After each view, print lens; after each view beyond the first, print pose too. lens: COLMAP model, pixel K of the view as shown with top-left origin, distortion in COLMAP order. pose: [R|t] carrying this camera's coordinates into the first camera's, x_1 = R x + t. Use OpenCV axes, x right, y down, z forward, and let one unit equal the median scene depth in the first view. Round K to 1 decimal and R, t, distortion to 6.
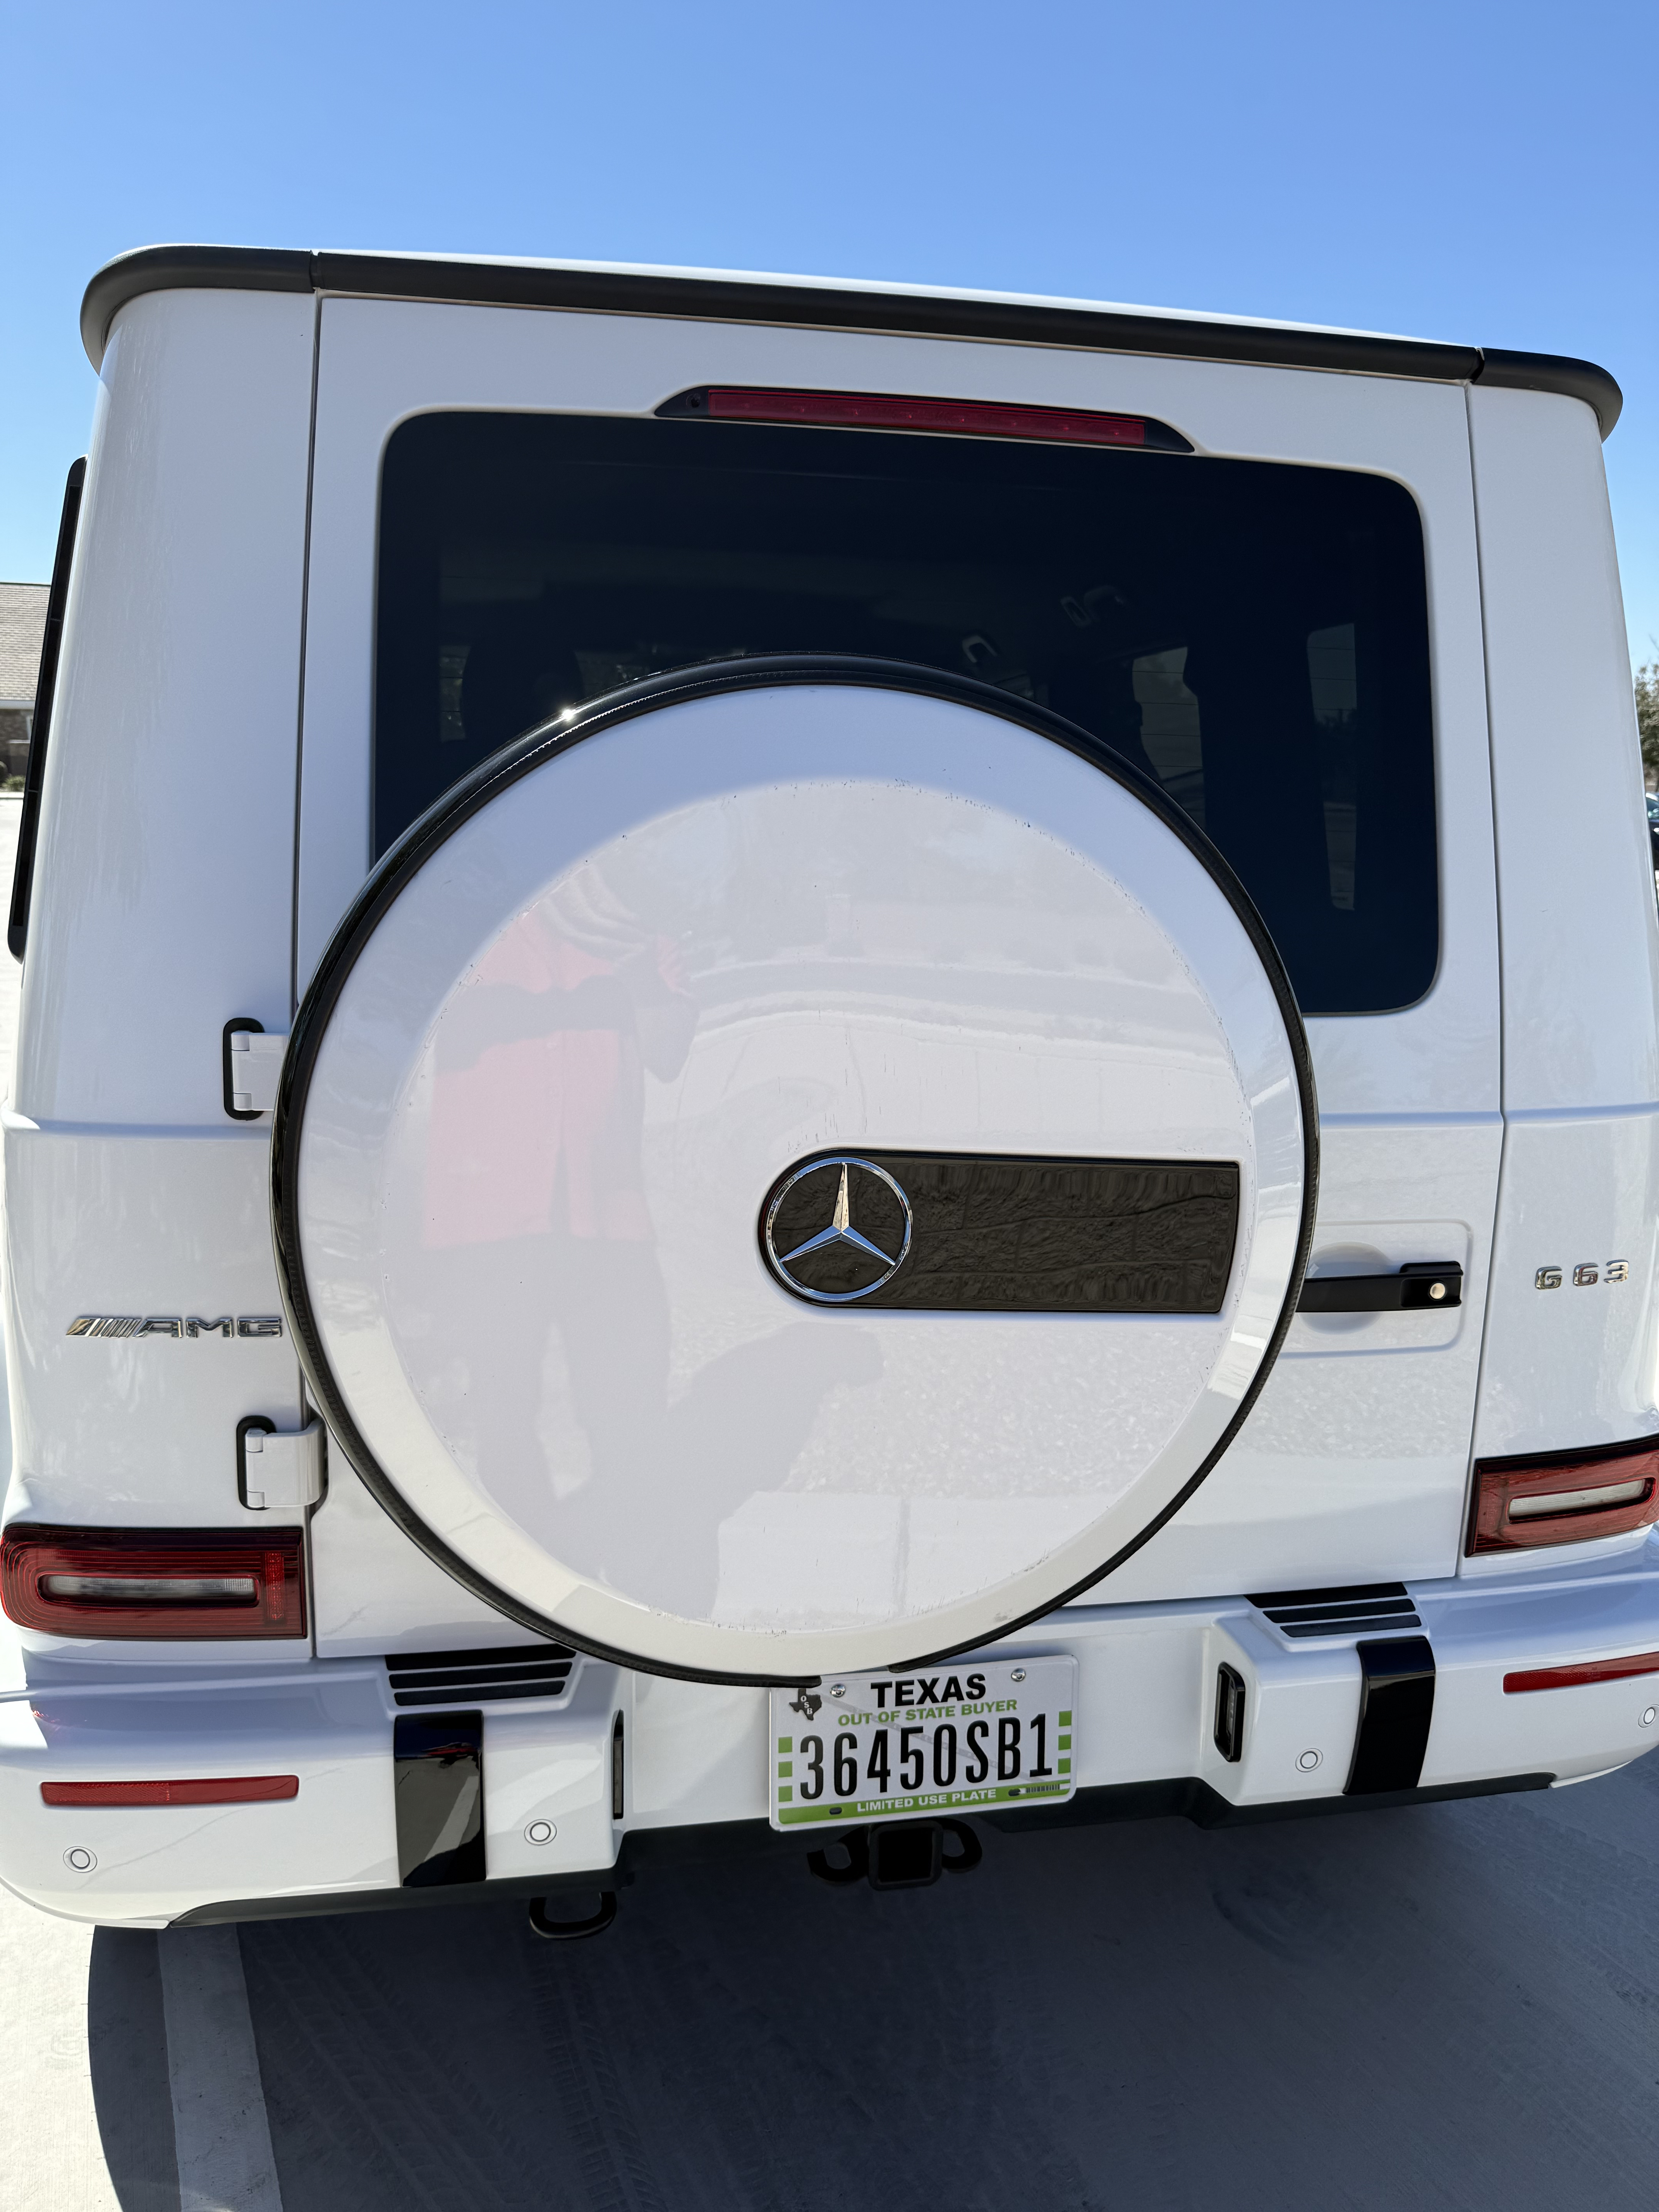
lens RADIAL K [[1598.6, 0, 829.5], [0, 1598.6, 1106.0], [0, 0, 1]] dist [-0.003347, -0.003934]
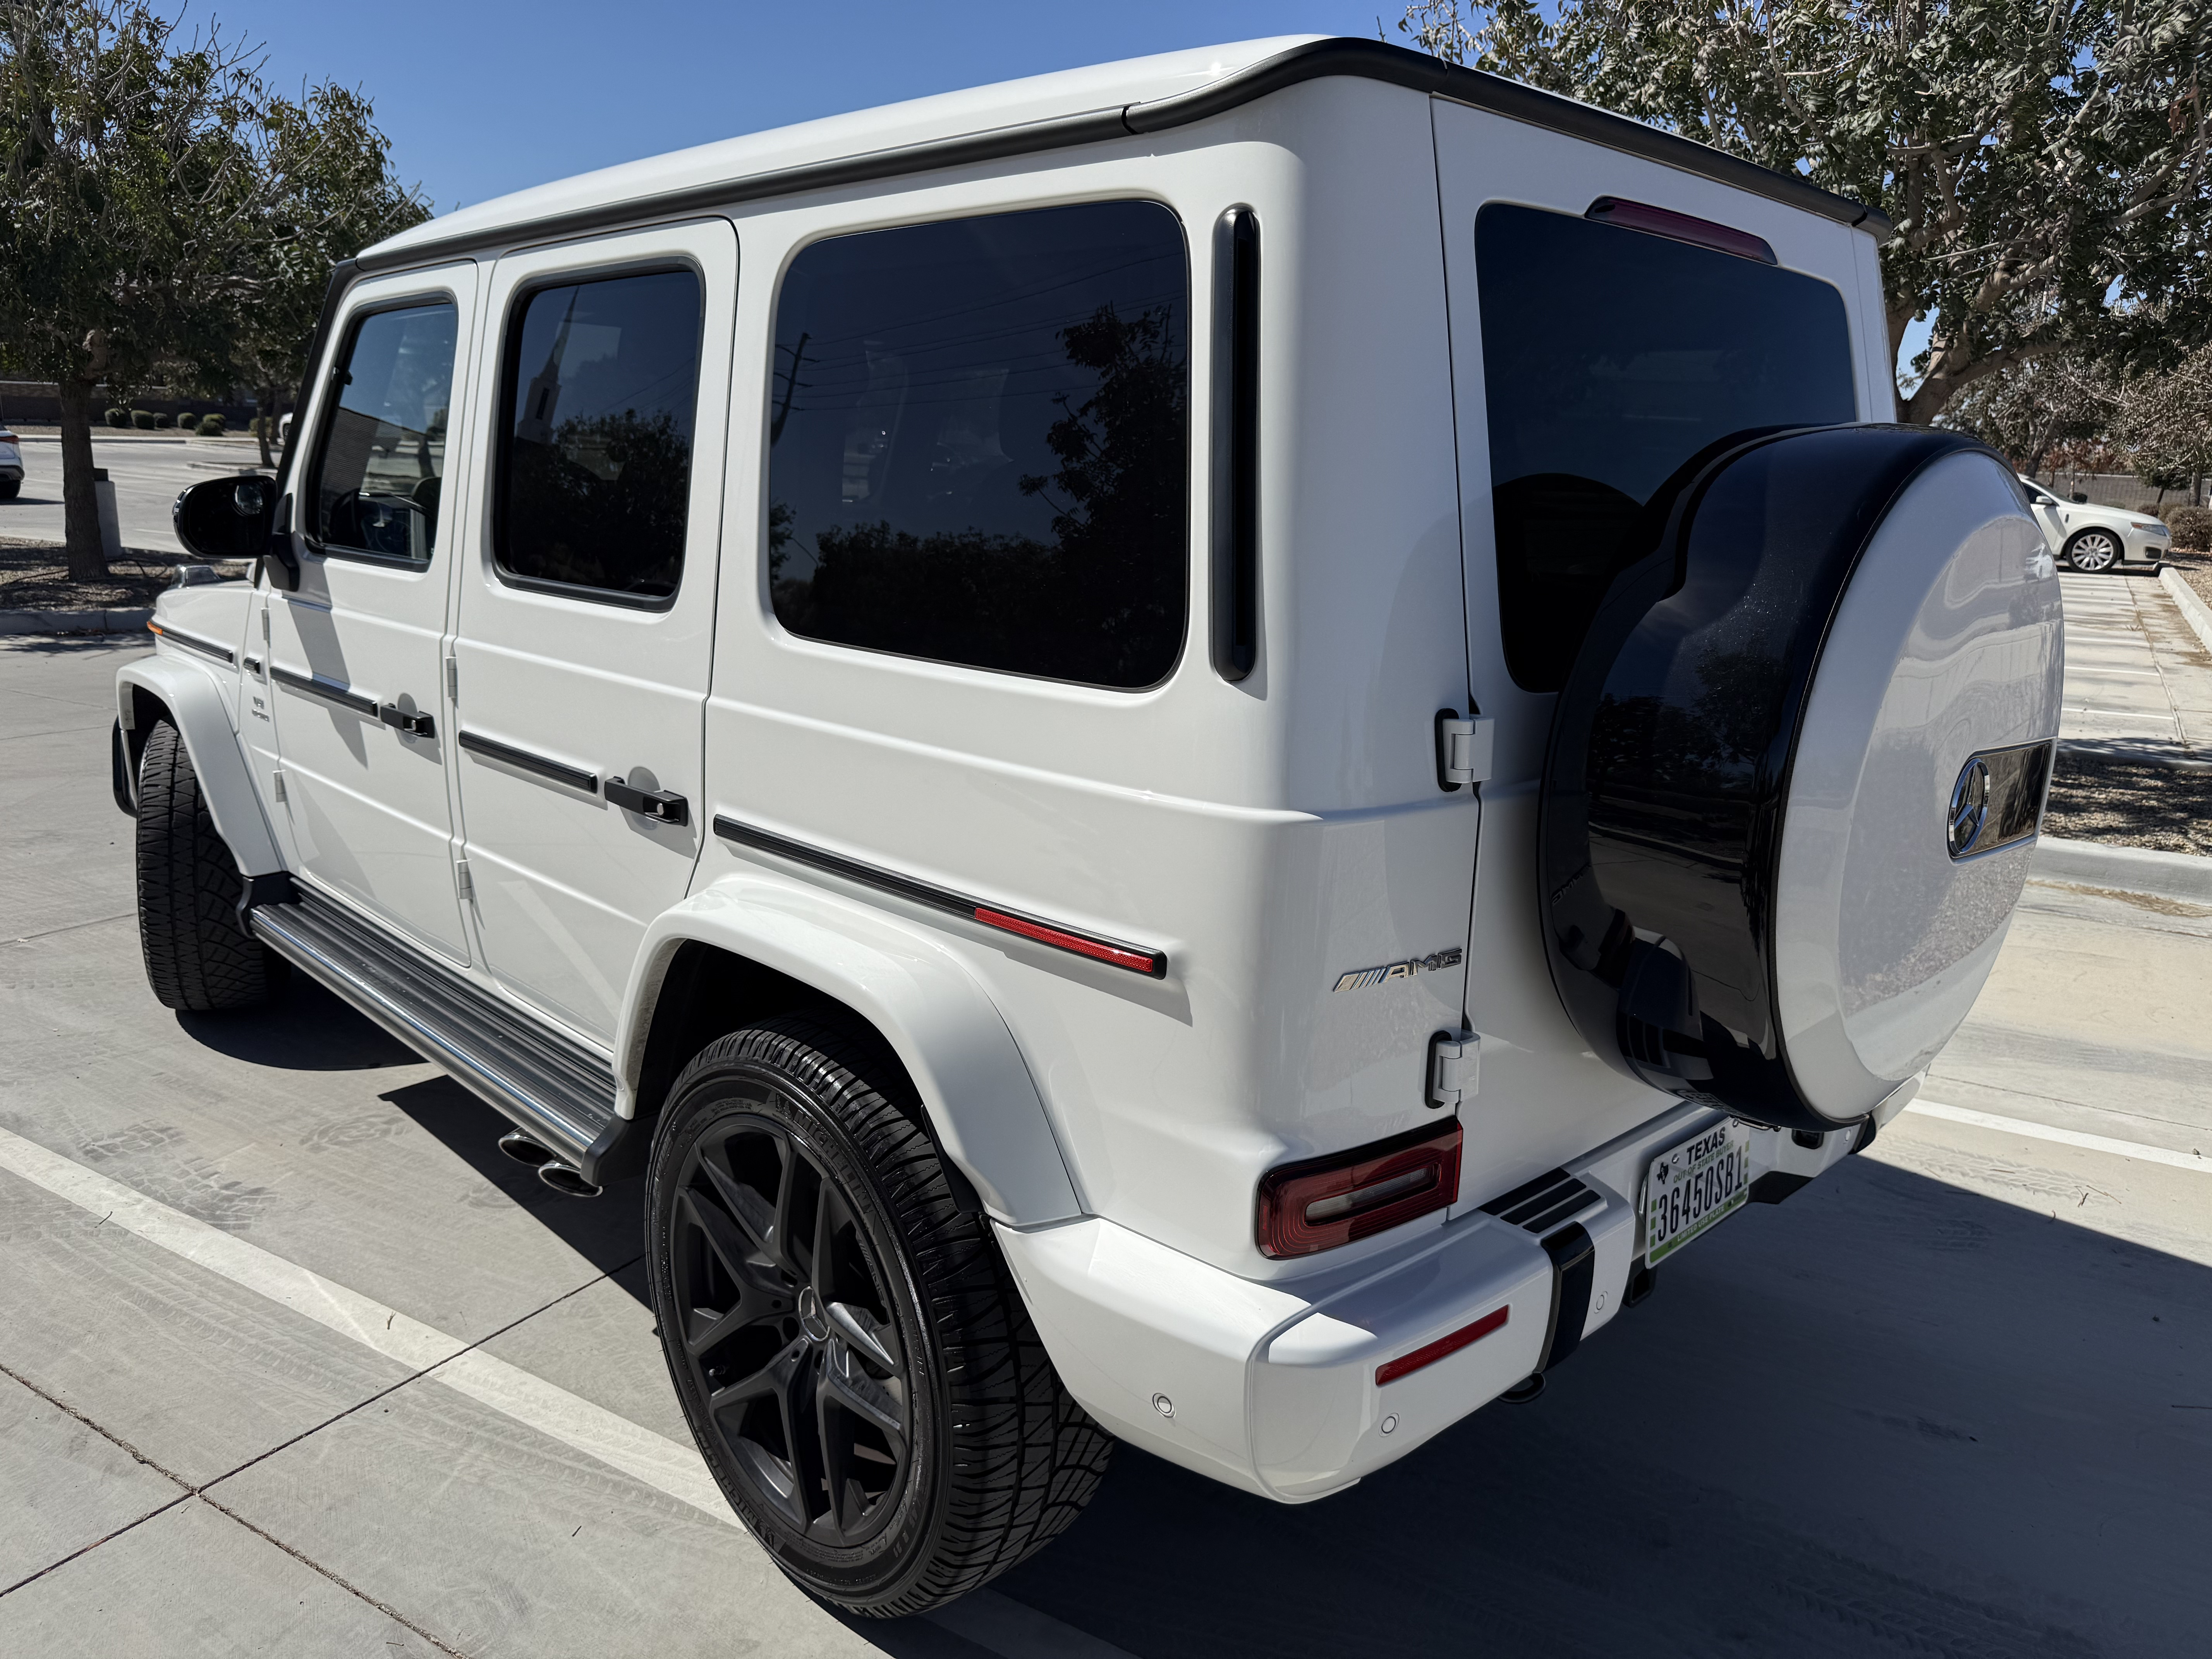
lens RADIAL K [[1598.6, 0, 1048.3], [0, 1598.6, 830.3], [0, 0, 1]] dist [-0.003347, -0.003934]
pose [[0.842286, -0.121921, 0.525062, -1.229582], [0.090710, 0.992253, 0.084890, -0.090163], [-0.531344, -0.023873, 0.846820, 0.129588]]
